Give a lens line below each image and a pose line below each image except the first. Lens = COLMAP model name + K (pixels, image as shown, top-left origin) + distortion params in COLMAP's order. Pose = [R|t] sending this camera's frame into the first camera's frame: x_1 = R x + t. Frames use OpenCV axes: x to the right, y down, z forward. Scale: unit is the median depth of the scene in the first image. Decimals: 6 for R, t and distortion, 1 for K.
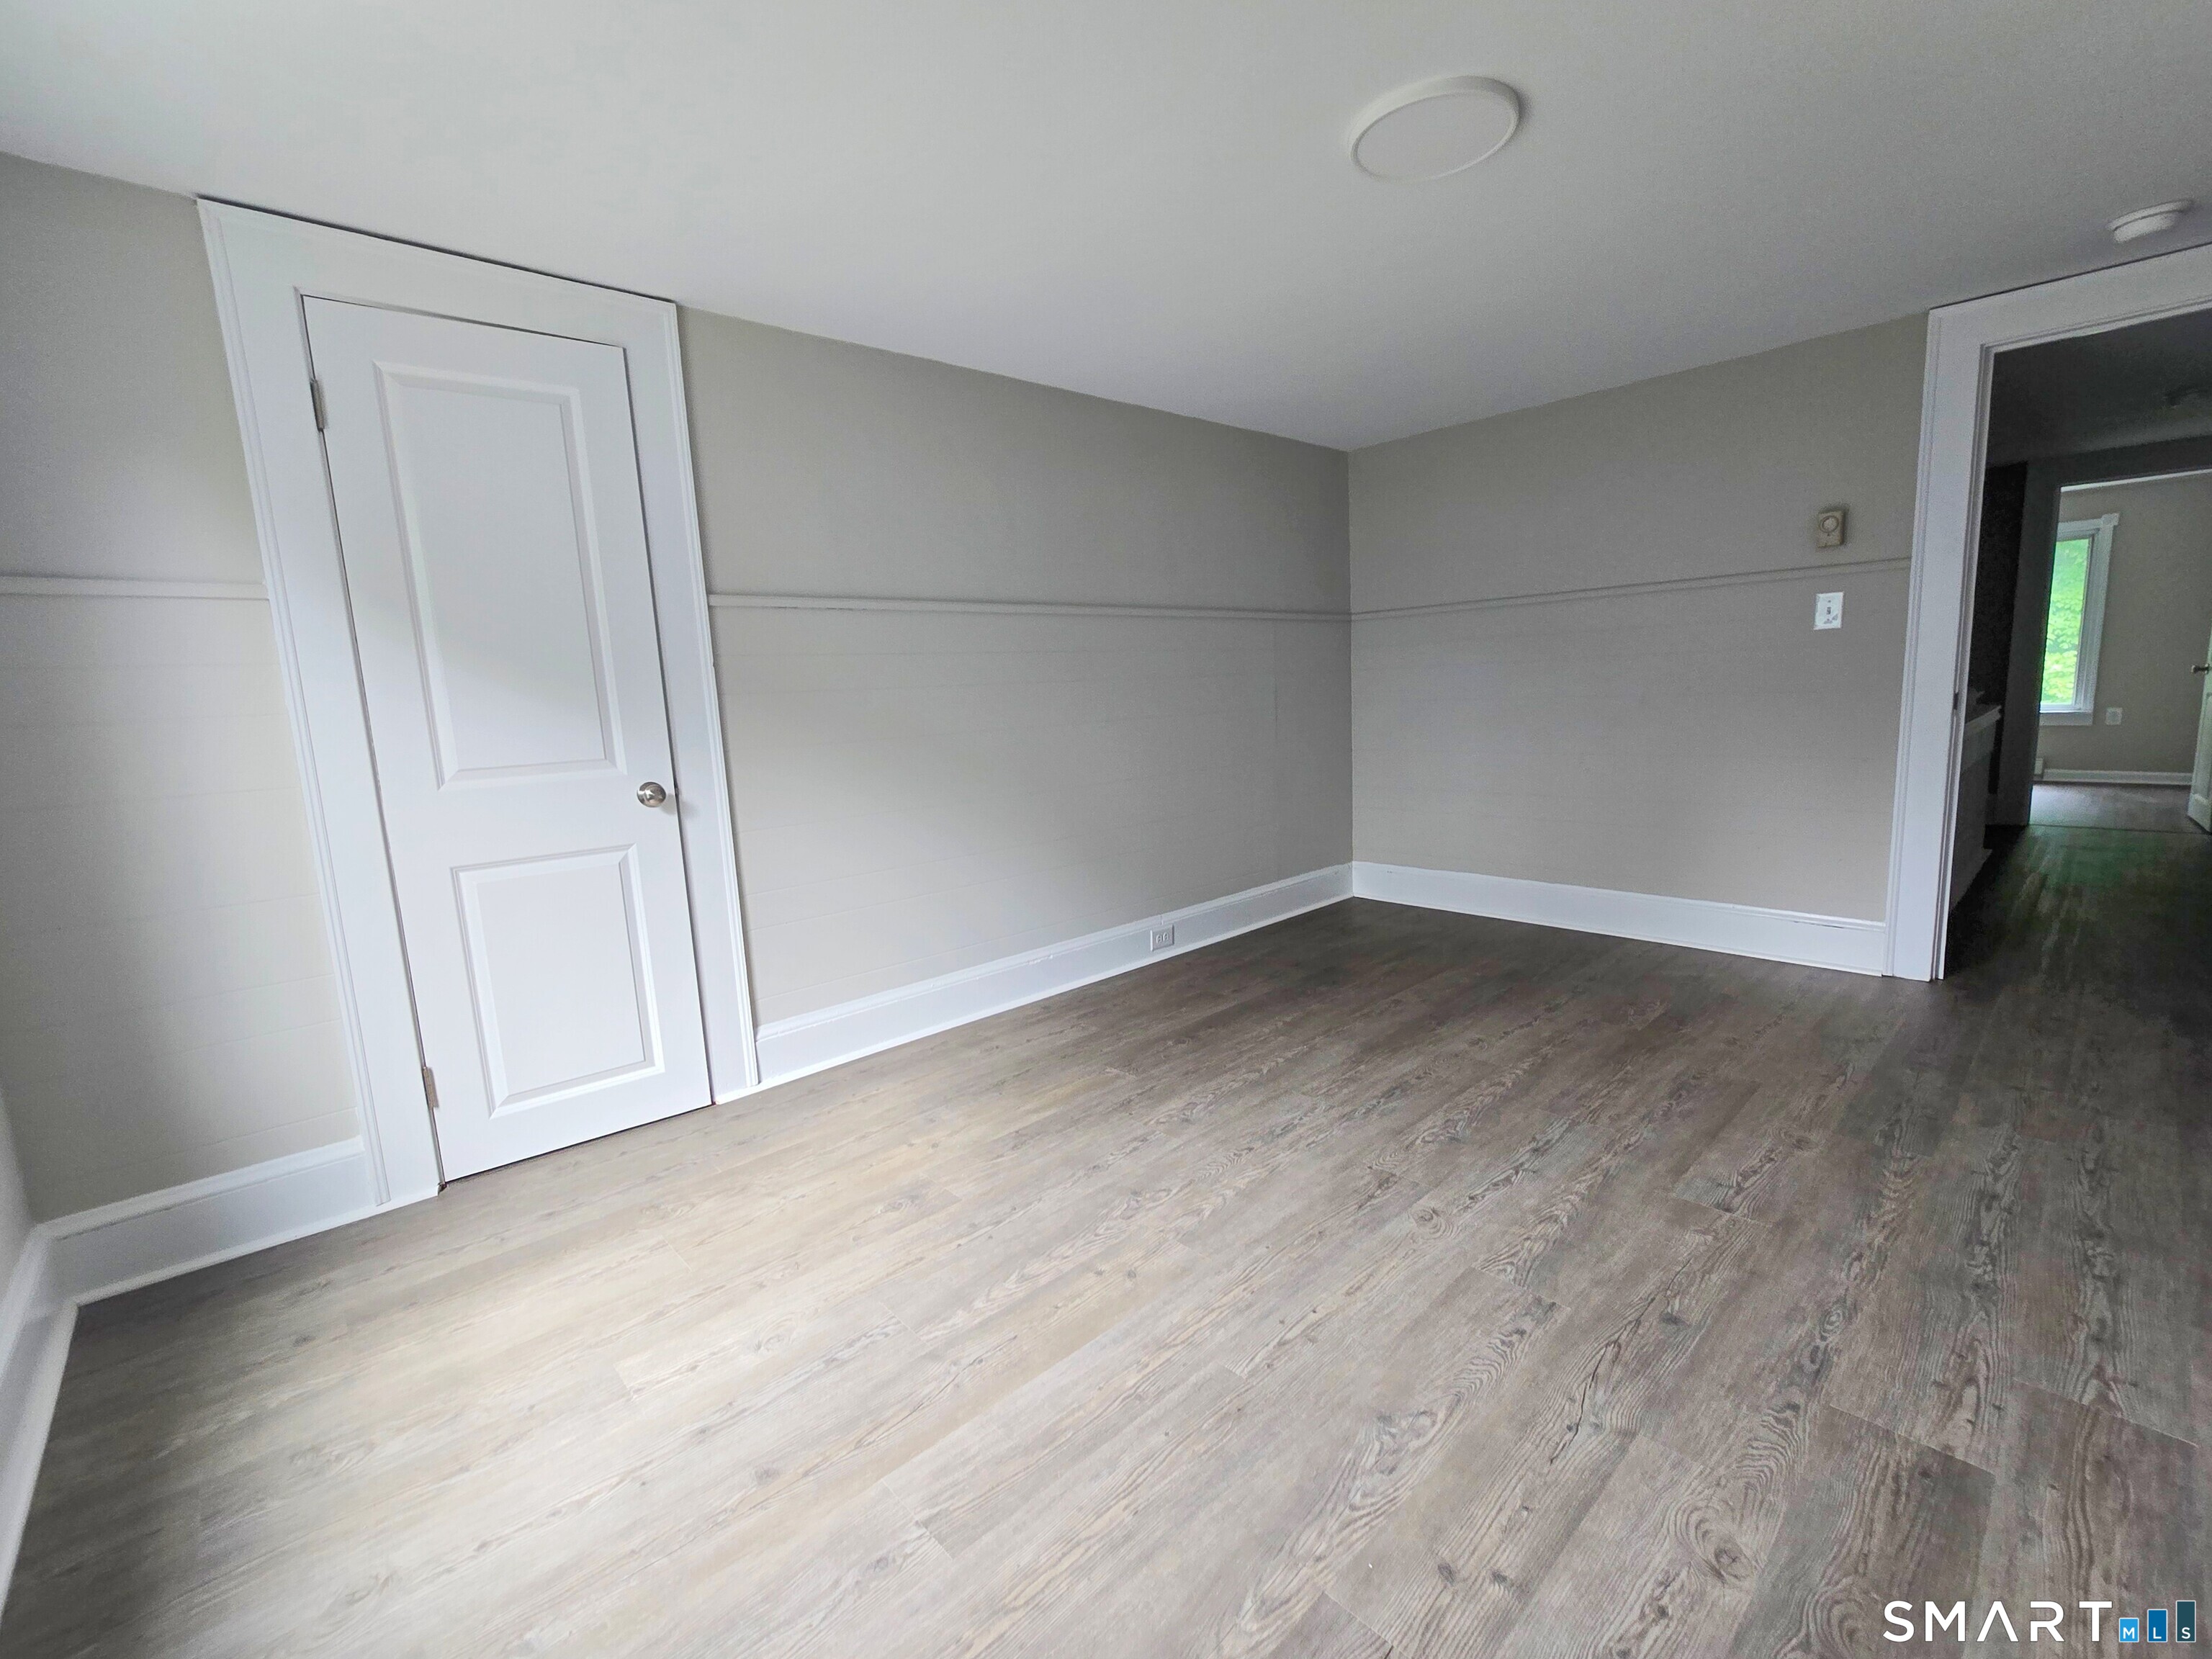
lens RADIAL K [[955.4, 0, 1127.0], [0, 955.4, 841.8], [0, 0, 1]] dist [-0.004468, -0.000012]
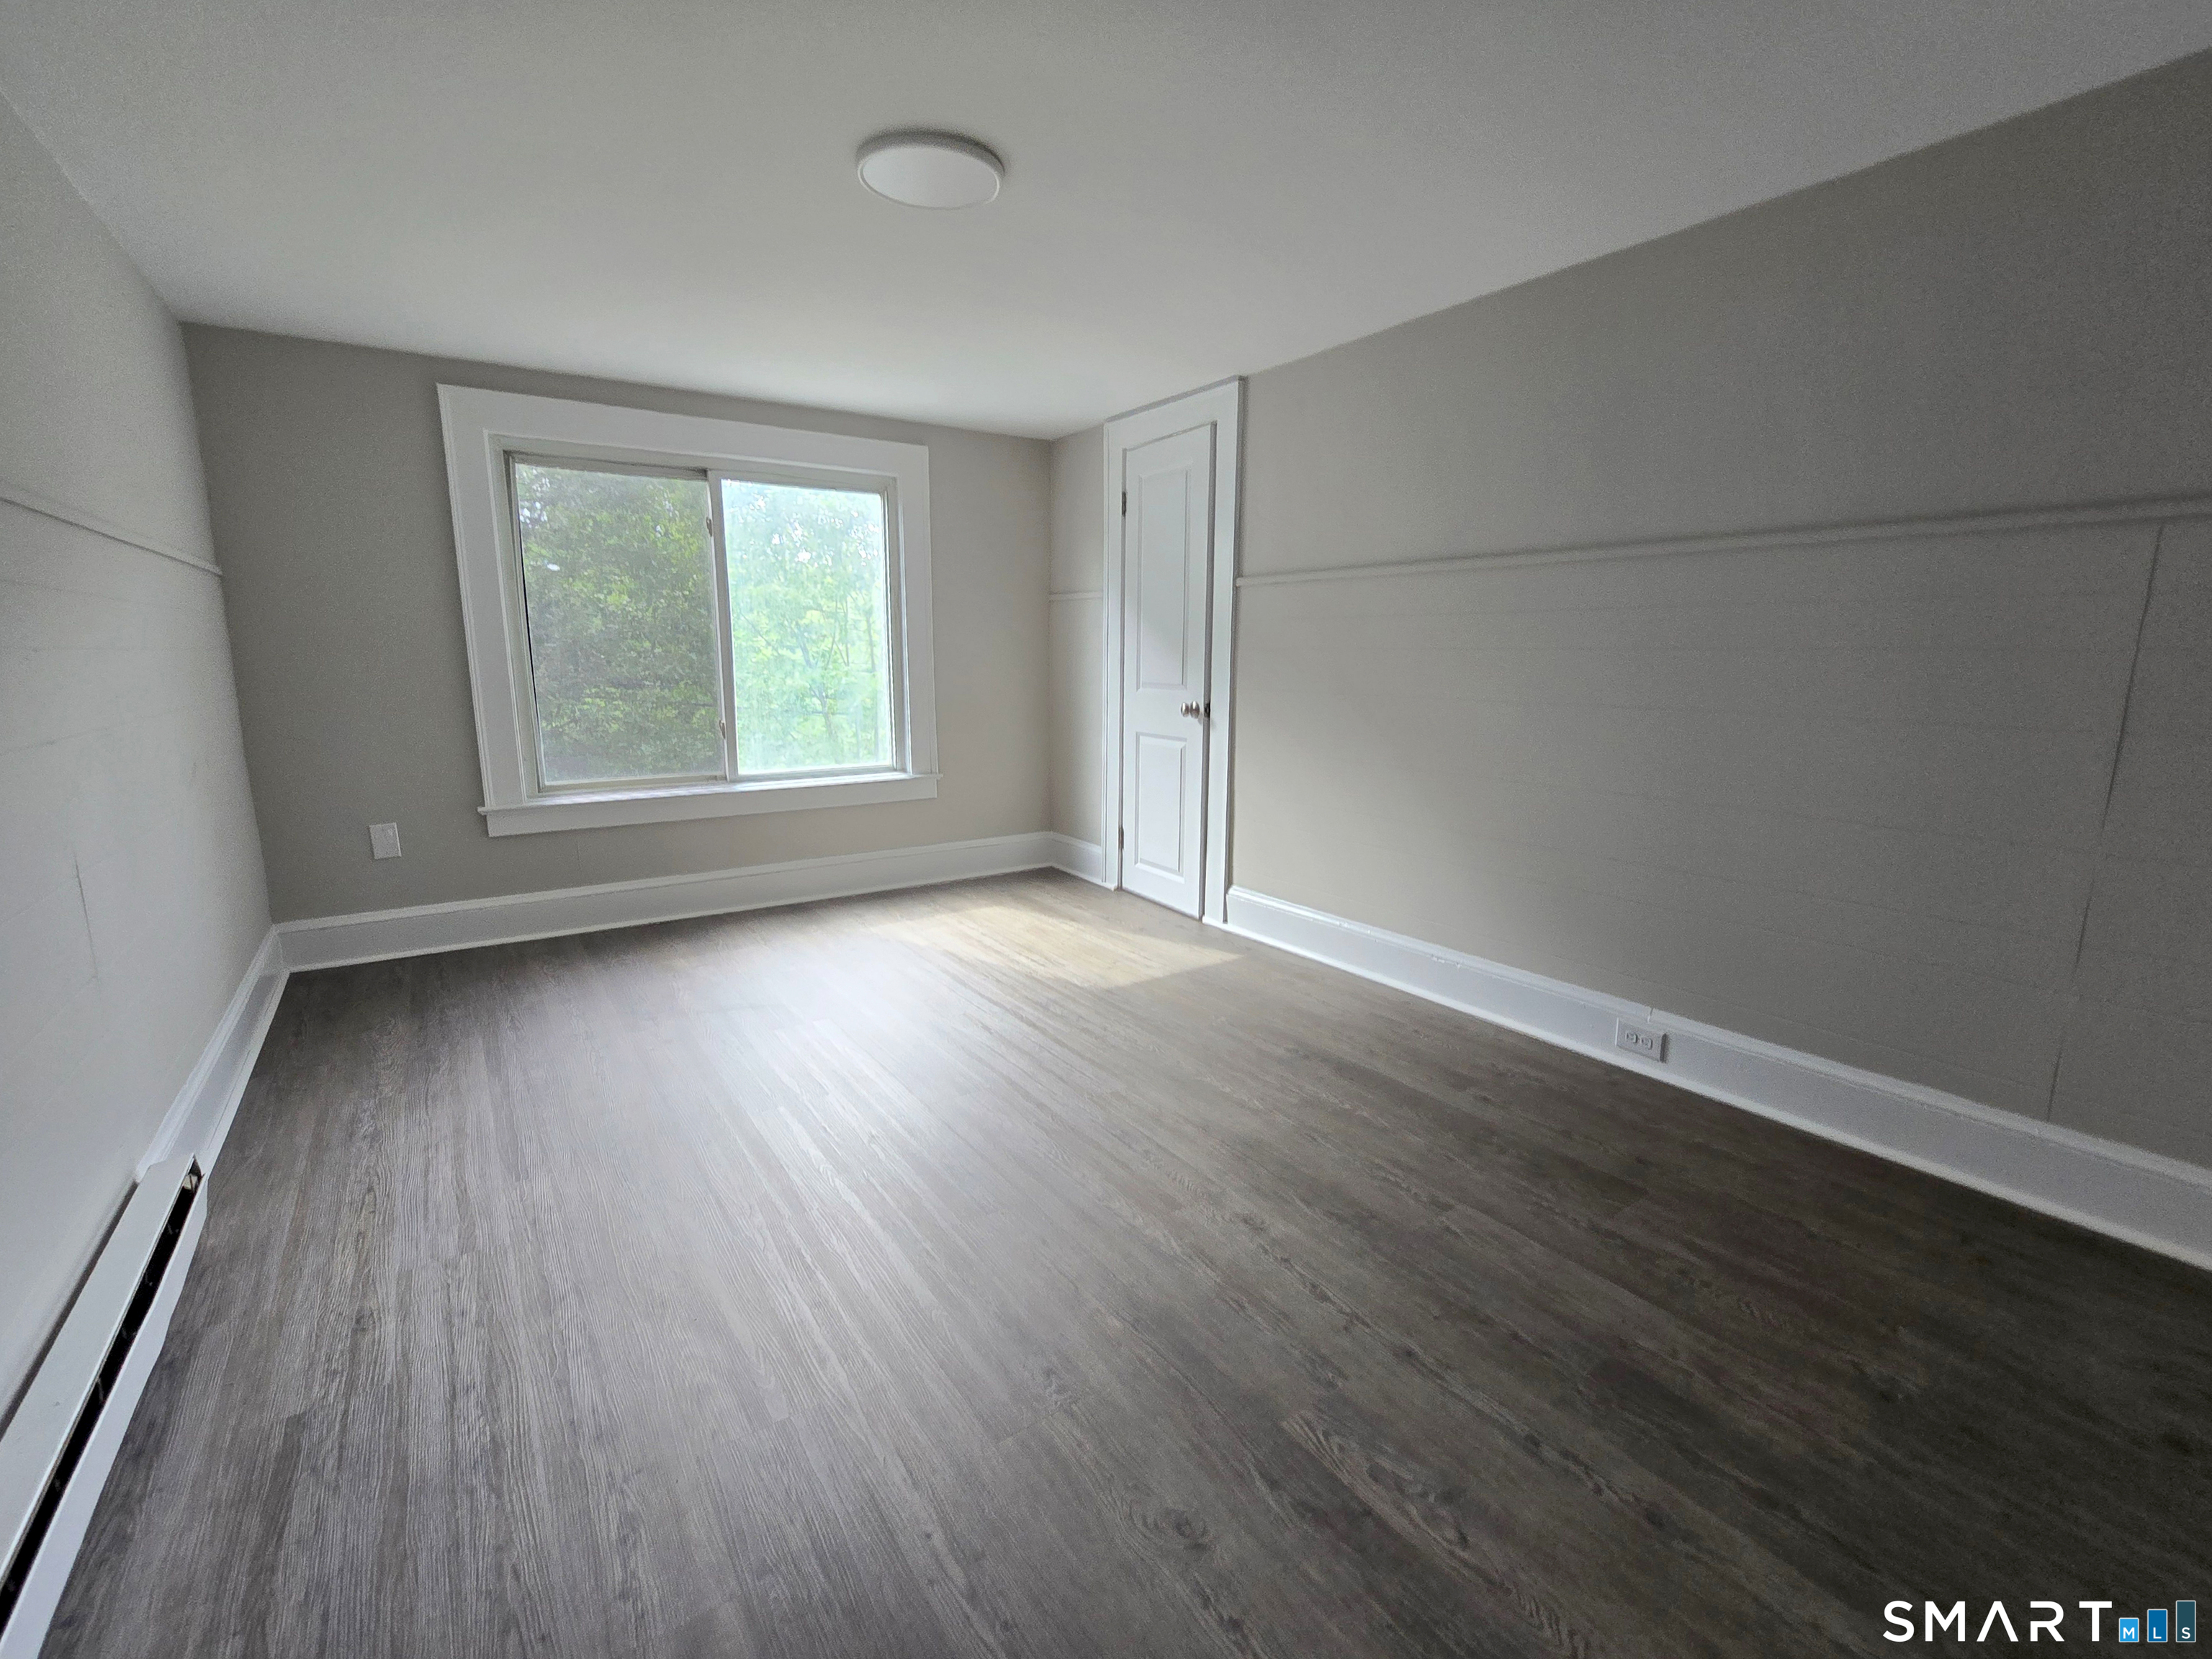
lens RADIAL K [[955.4, 0, 1127.0], [0, 955.4, 841.8], [0, 0, 1]] dist [-0.004468, -0.000012]
pose [[-0.130138, 0.232528, -0.963844, 0.877381], [-0.164726, 0.953530, 0.252281, -0.178429], [0.977716, 0.191601, -0.085787, 0.857015]]
